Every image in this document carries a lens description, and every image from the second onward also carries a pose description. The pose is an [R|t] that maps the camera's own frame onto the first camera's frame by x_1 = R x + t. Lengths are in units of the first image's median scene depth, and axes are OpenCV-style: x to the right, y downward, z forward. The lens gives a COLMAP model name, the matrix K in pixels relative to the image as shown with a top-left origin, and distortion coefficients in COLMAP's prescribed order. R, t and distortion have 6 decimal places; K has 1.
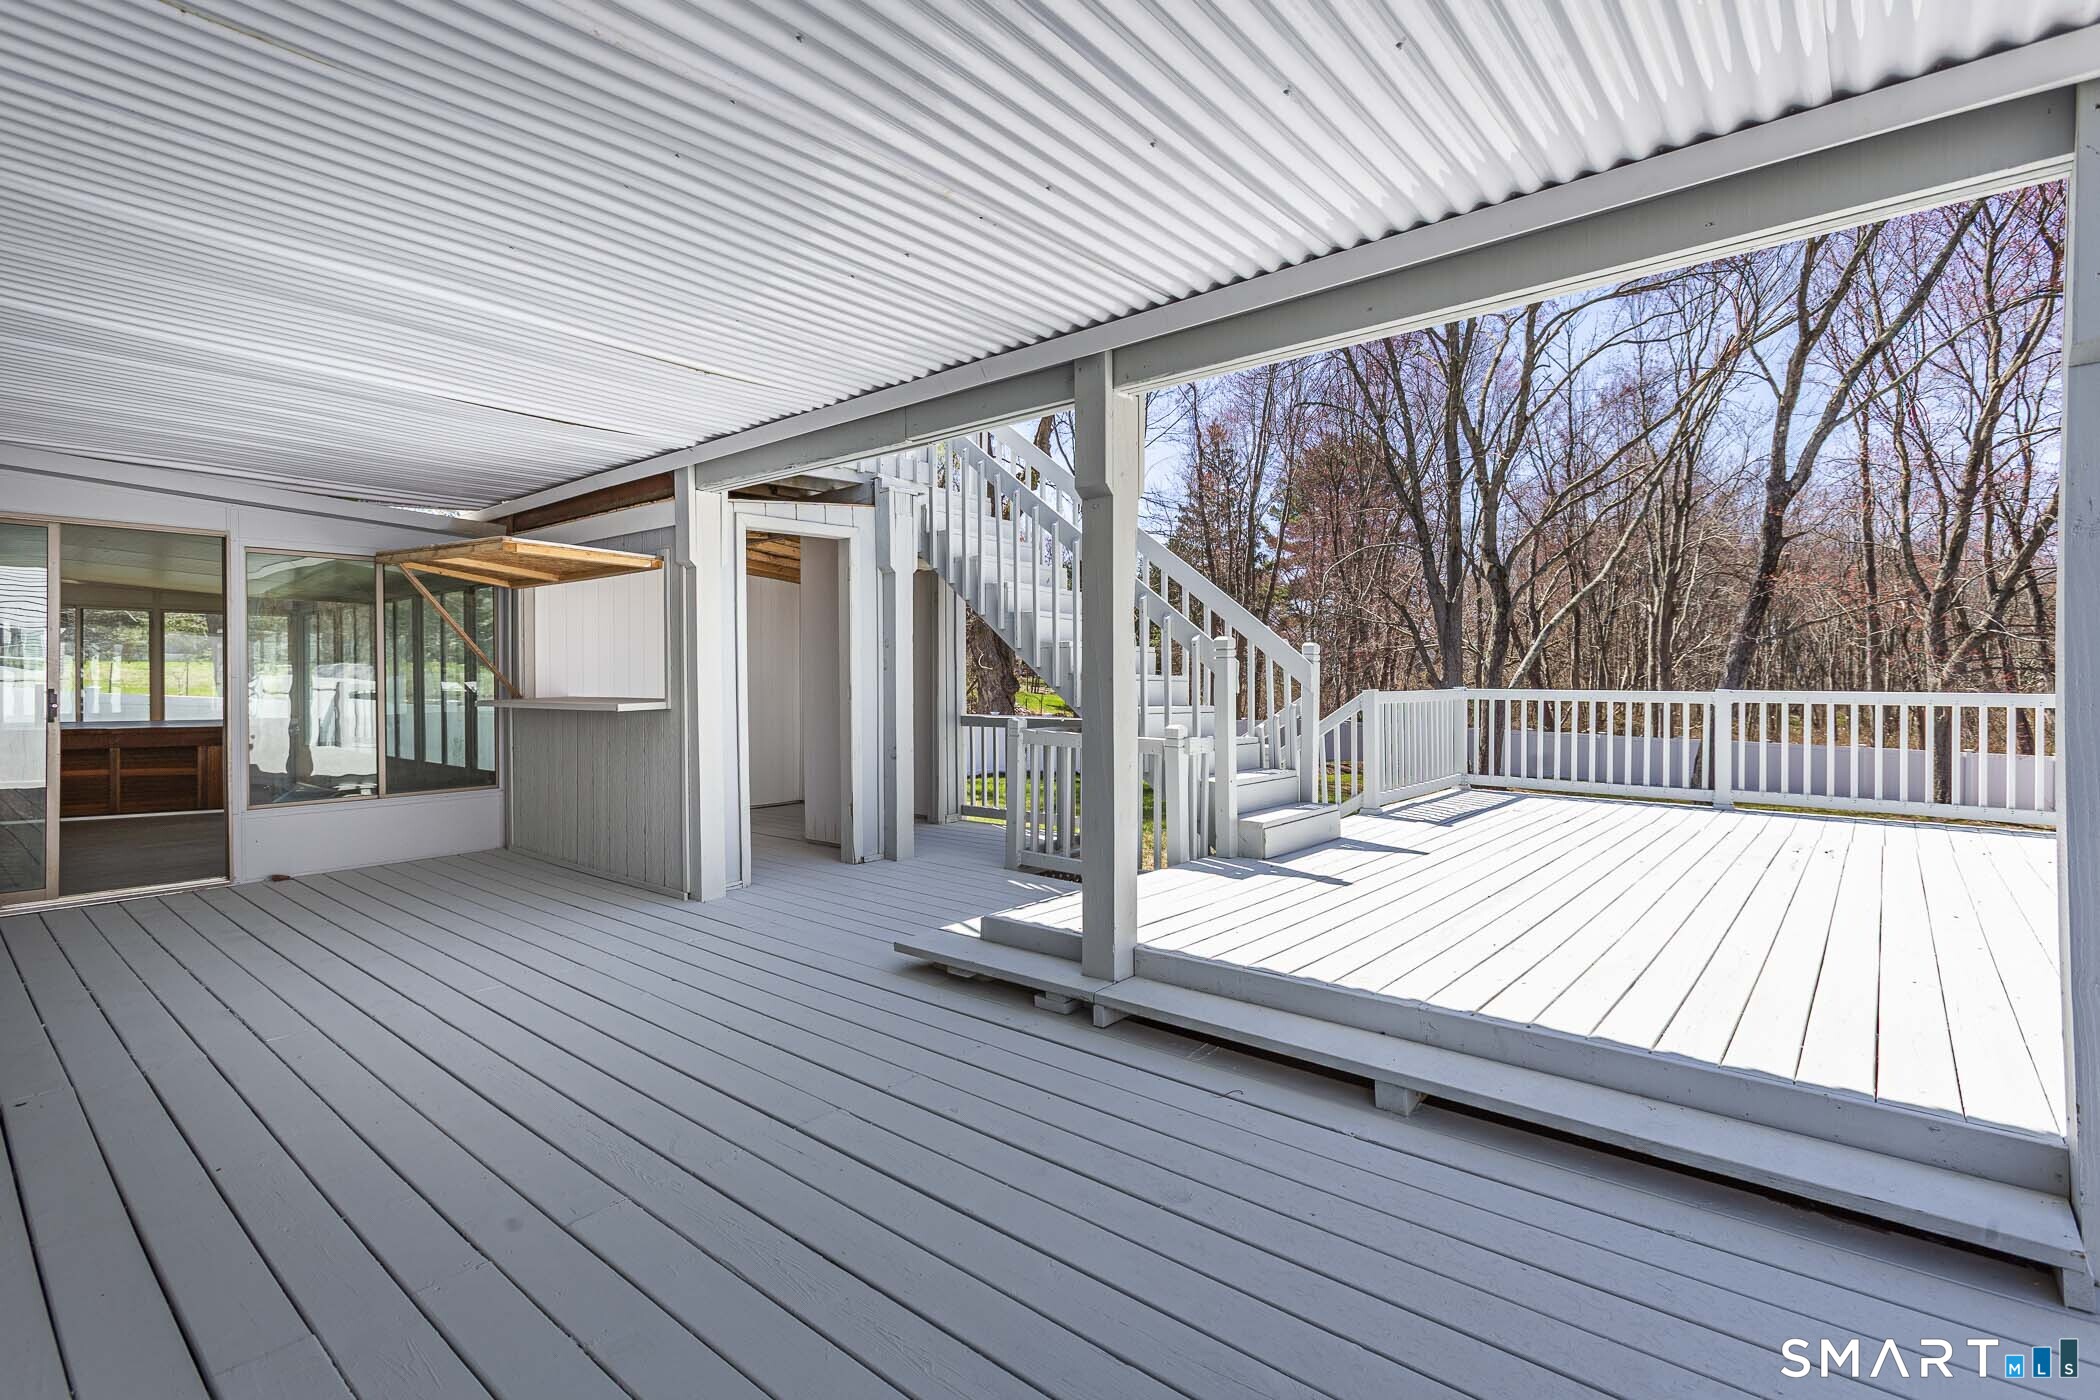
lens RADIAL K [[921.2, 0, 1039.4], [0, 921.2, 680.0], [0, 0, 1]] dist [0.001722, 0.008112]
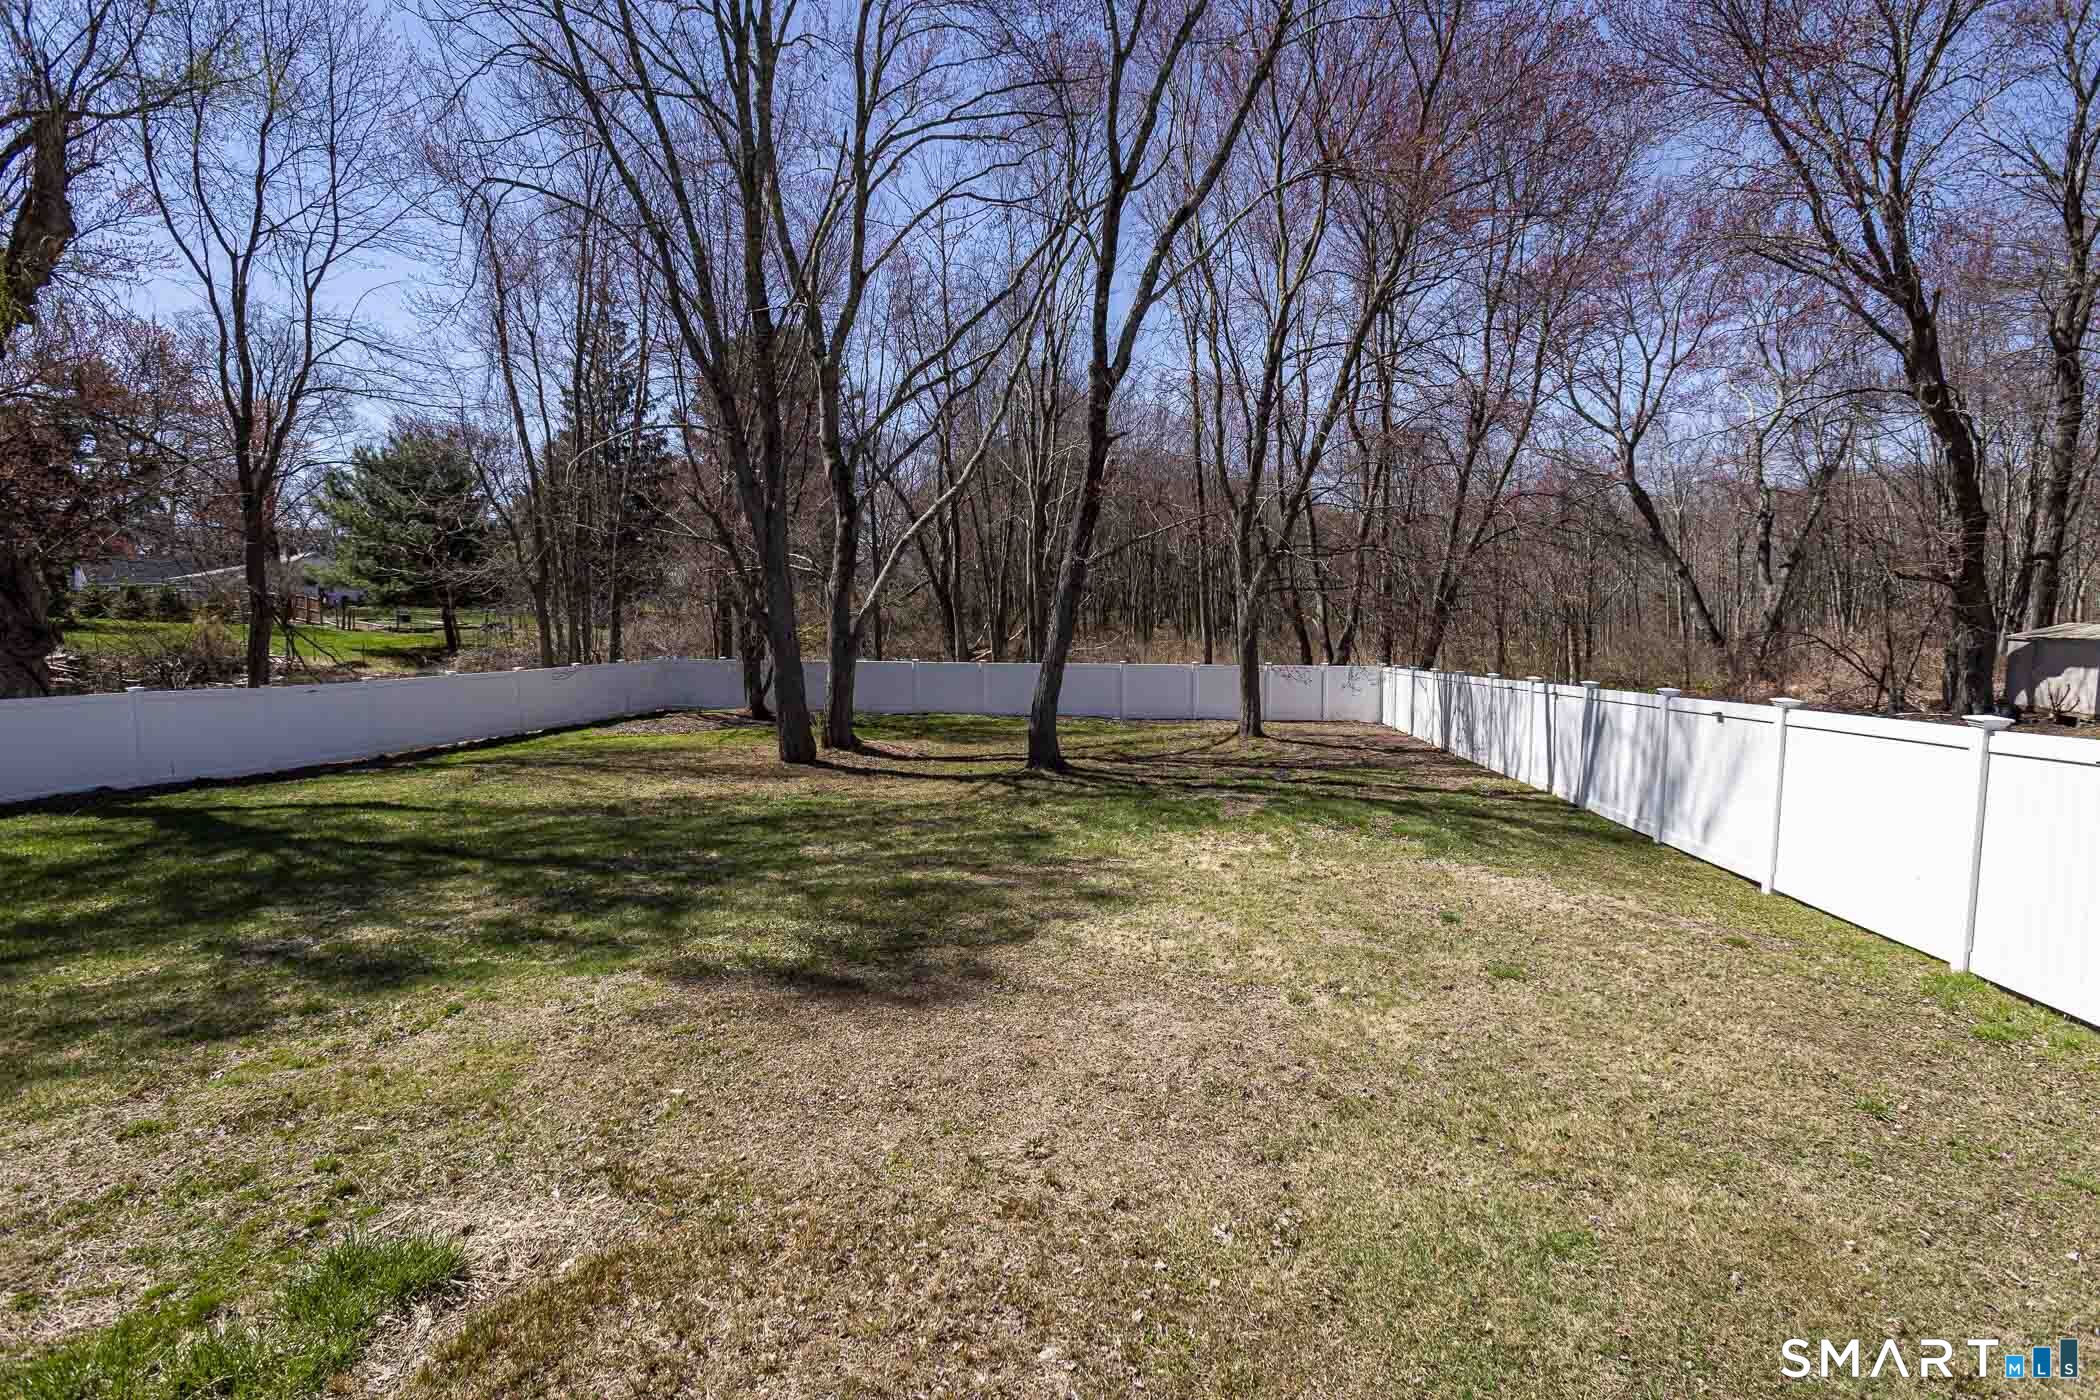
lens RADIAL K [[966.6, 0, 1050.7], [0, 966.6, 667.5], [0, 0, 1]] dist [-0.001307, 0.000274]
pose [[0.846859, -0.061721, 0.528224, 0.215461], [0.023152, 0.996580, 0.079329, -0.013033], [-0.531313, -0.054951, 0.845391, 0.209487]]
